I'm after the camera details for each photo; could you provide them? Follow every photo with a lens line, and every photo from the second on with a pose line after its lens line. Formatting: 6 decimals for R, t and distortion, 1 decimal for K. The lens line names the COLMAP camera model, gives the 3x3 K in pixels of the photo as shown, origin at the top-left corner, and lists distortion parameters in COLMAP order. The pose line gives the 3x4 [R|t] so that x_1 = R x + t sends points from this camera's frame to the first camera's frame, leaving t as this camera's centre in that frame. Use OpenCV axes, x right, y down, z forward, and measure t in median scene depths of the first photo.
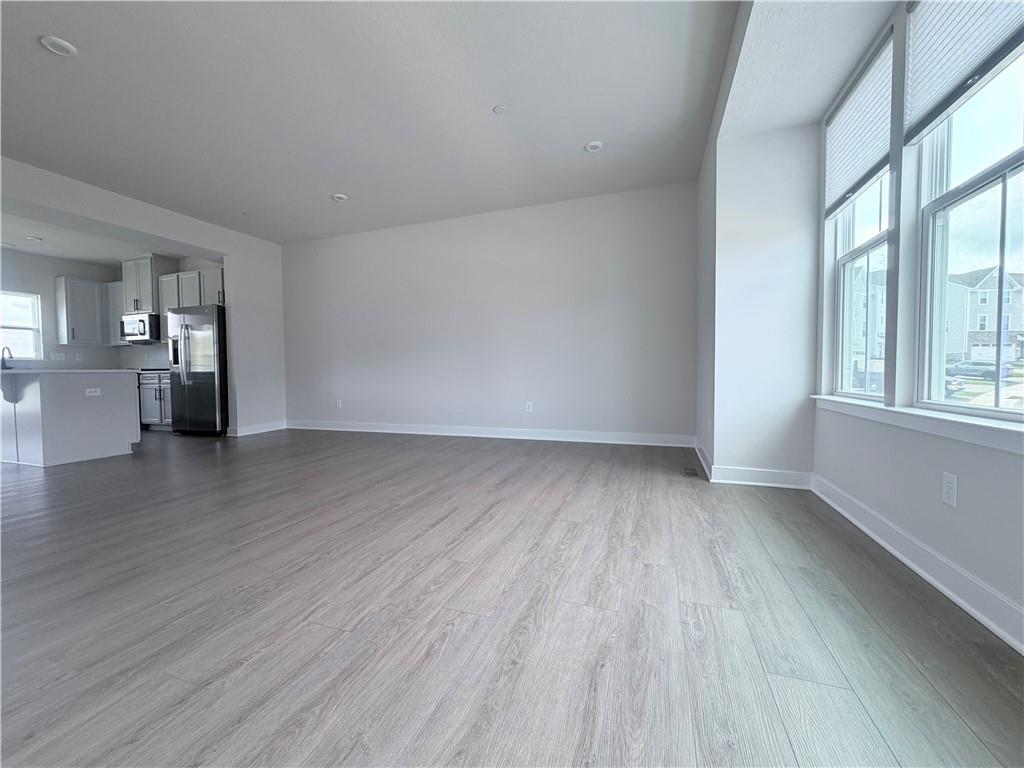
lens RADIAL K [[407.0, 0, 508.7], [0, 407.0, 385.4], [0, 0, 1]] dist [0.000113, 0.000197]
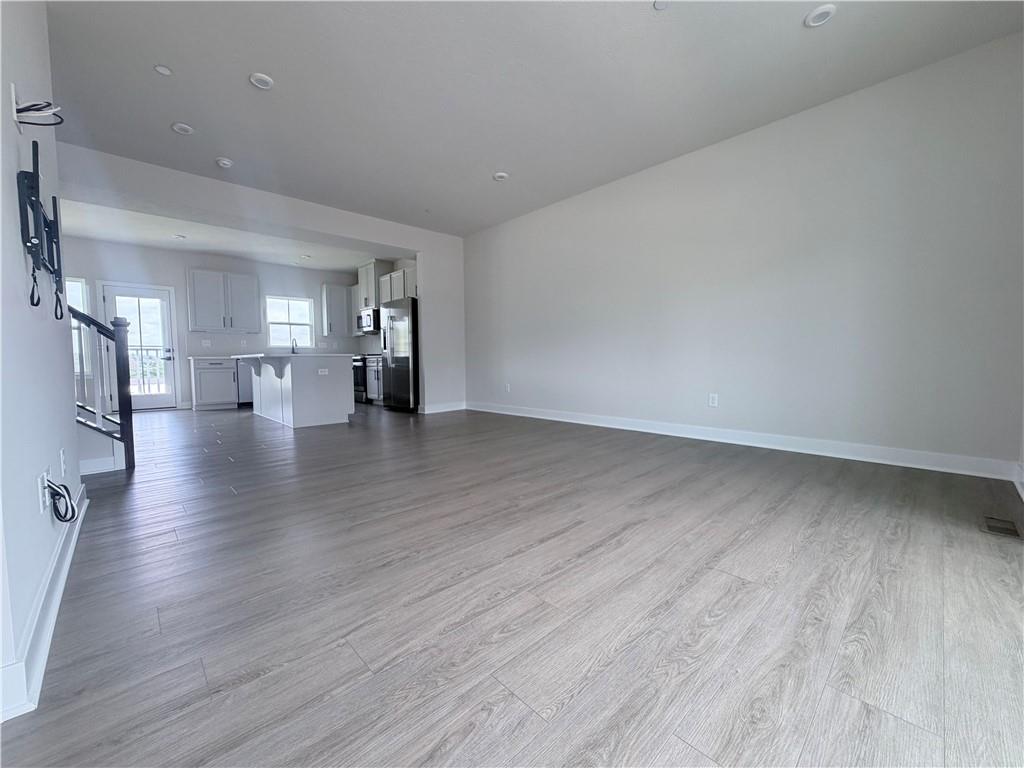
lens RADIAL K [[407.0, 0, 508.7], [0, 407.0, 385.4], [0, 0, 1]] dist [0.000113, 0.000197]
pose [[0.891788, 0.032141, -0.451311, 0.092699], [-0.017516, 0.999178, 0.036548, 0.003465], [0.452115, -0.024688, 0.891618, 0.204990]]
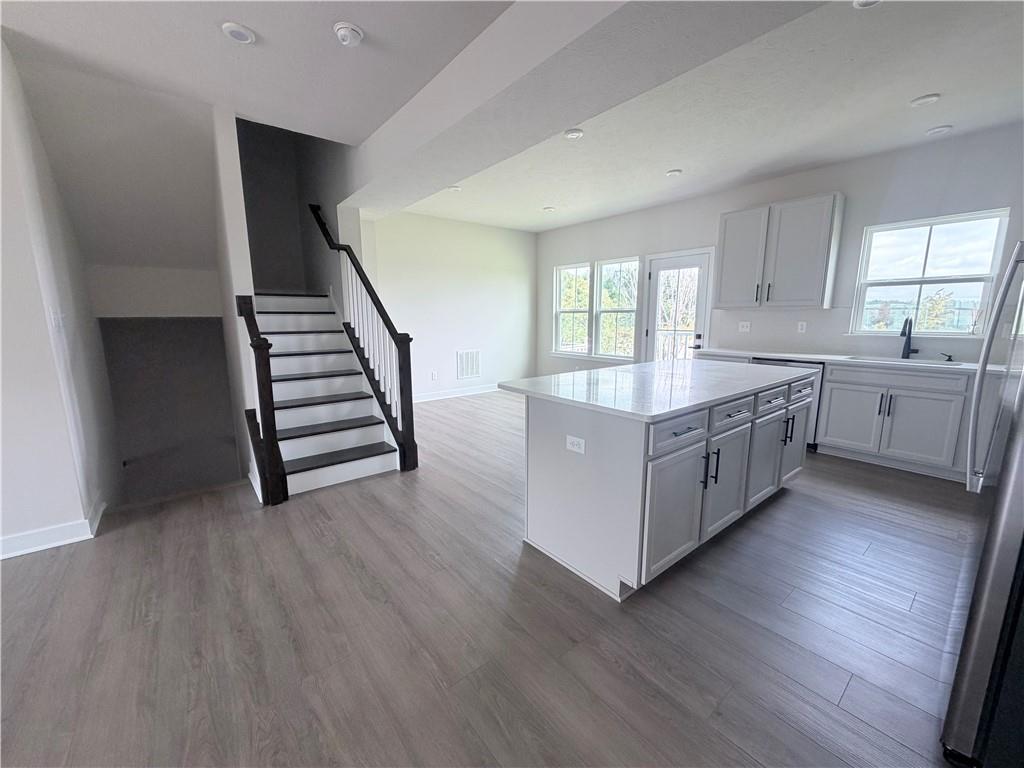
lens RADIAL K [[407.0, 0, 508.7], [0, 407.0, 385.4], [0, 0, 1]] dist [0.000113, 0.000197]
pose [[-0.519623, 0.160069, -0.839267, -0.883074], [-0.019109, 0.979871, 0.198716, -0.224312], [0.854182, 0.119295, -0.506105, 1.771633]]
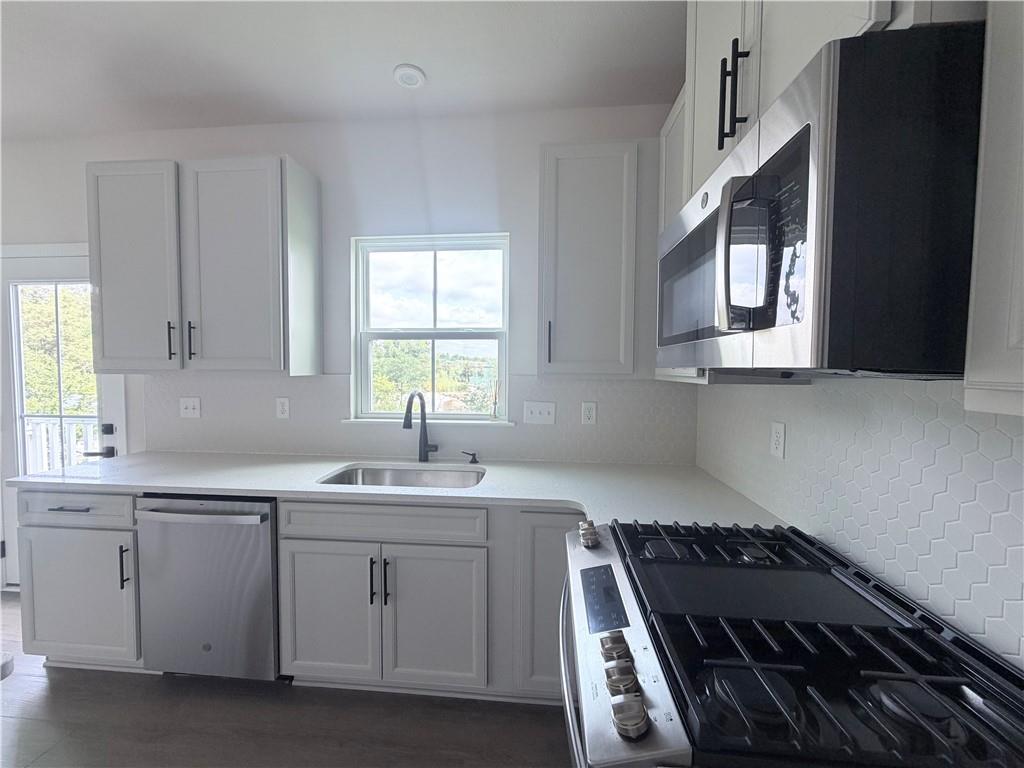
lens RADIAL K [[407.0, 0, 508.7], [0, 407.0, 385.4], [0, 0, 1]] dist [0.000113, 0.000197]
pose [[0.249158, 0.058620, -0.966687, -1.923917], [-0.043230, 0.997845, 0.049367, -0.263281], [0.967497, 0.029490, 0.251155, 2.162743]]
